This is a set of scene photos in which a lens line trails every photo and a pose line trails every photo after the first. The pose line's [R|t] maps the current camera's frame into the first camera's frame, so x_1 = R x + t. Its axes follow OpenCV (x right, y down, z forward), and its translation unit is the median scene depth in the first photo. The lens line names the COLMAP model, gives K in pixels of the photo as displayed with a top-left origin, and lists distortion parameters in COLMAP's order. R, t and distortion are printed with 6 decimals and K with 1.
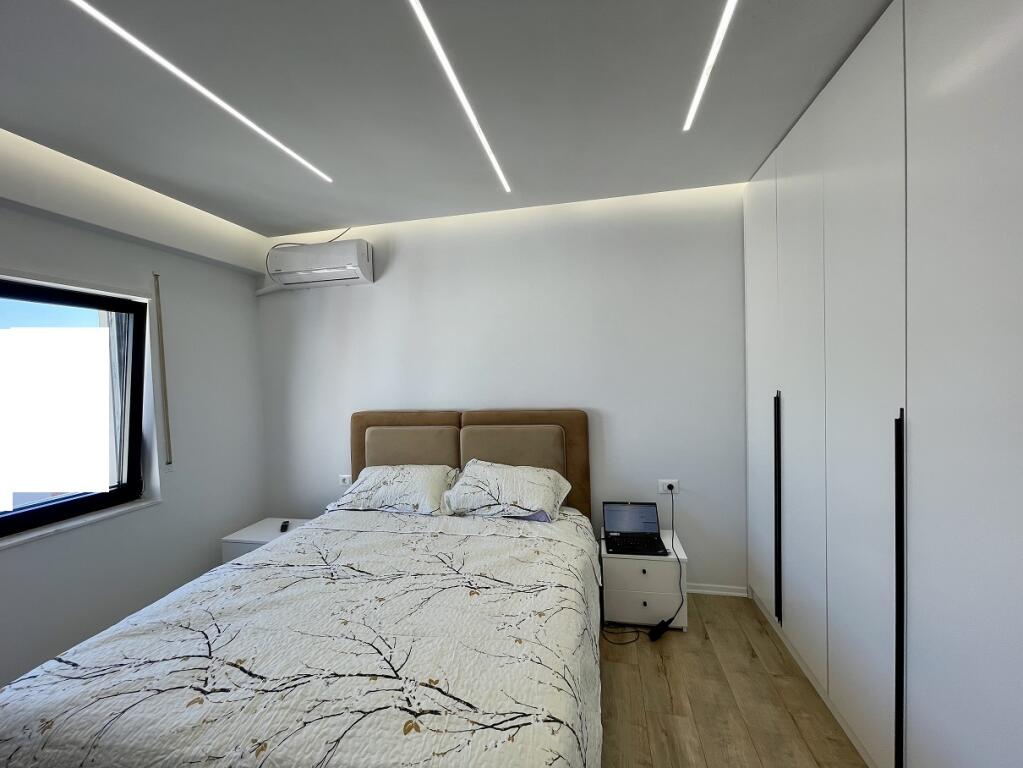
lens RADIAL K [[411.7, 0, 510.2], [0, 411.7, 387.2], [0, 0, 1]] dist [-0.001869, 0.000606]
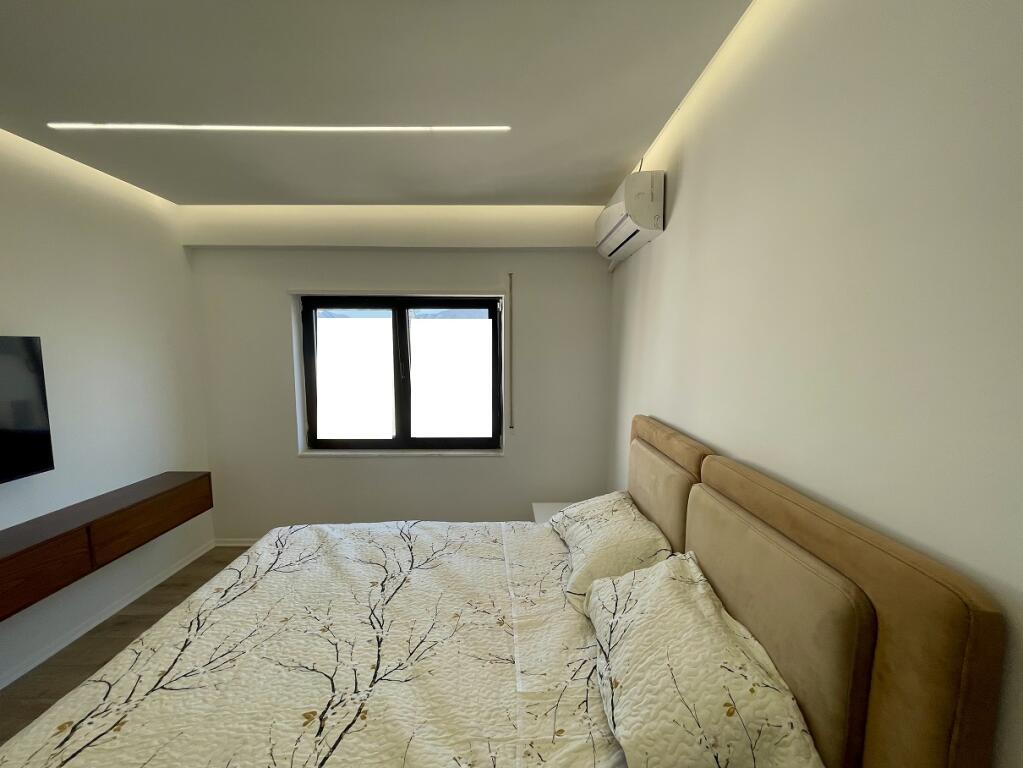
lens RADIAL K [[411.7, 0, 510.9], [0, 411.7, 388.3], [0, 0, 1]] dist [-0.001869, 0.000606]
pose [[0.211313, 0.126614, -0.969183, 0.378627], [-0.036721, 0.991903, 0.121576, -0.088910], [0.976728, 0.009899, 0.214251, 0.777246]]
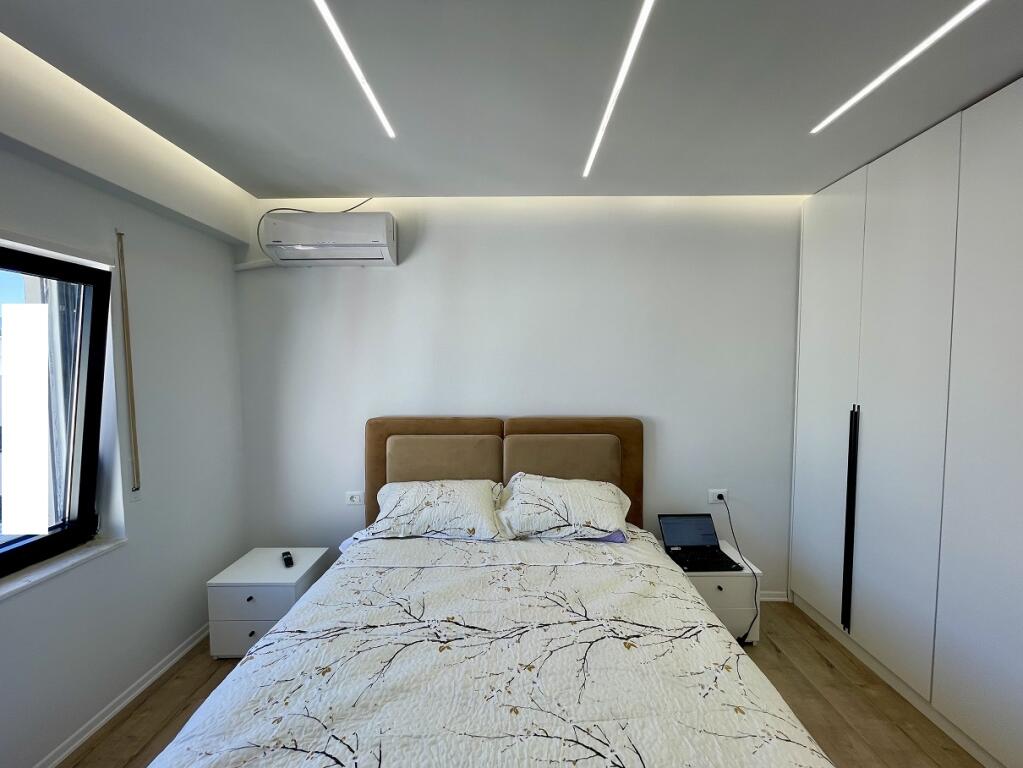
lens RADIAL K [[411.7, 0, 511.2], [0, 411.7, 387.3], [0, 0, 1]] dist [-0.001869, 0.000606]
pose [[0.979754, 0.018735, 0.199328, -0.336104], [-0.022461, 0.999612, 0.016444, -0.028879], [-0.198943, -0.020588, 0.979795, 0.148210]]
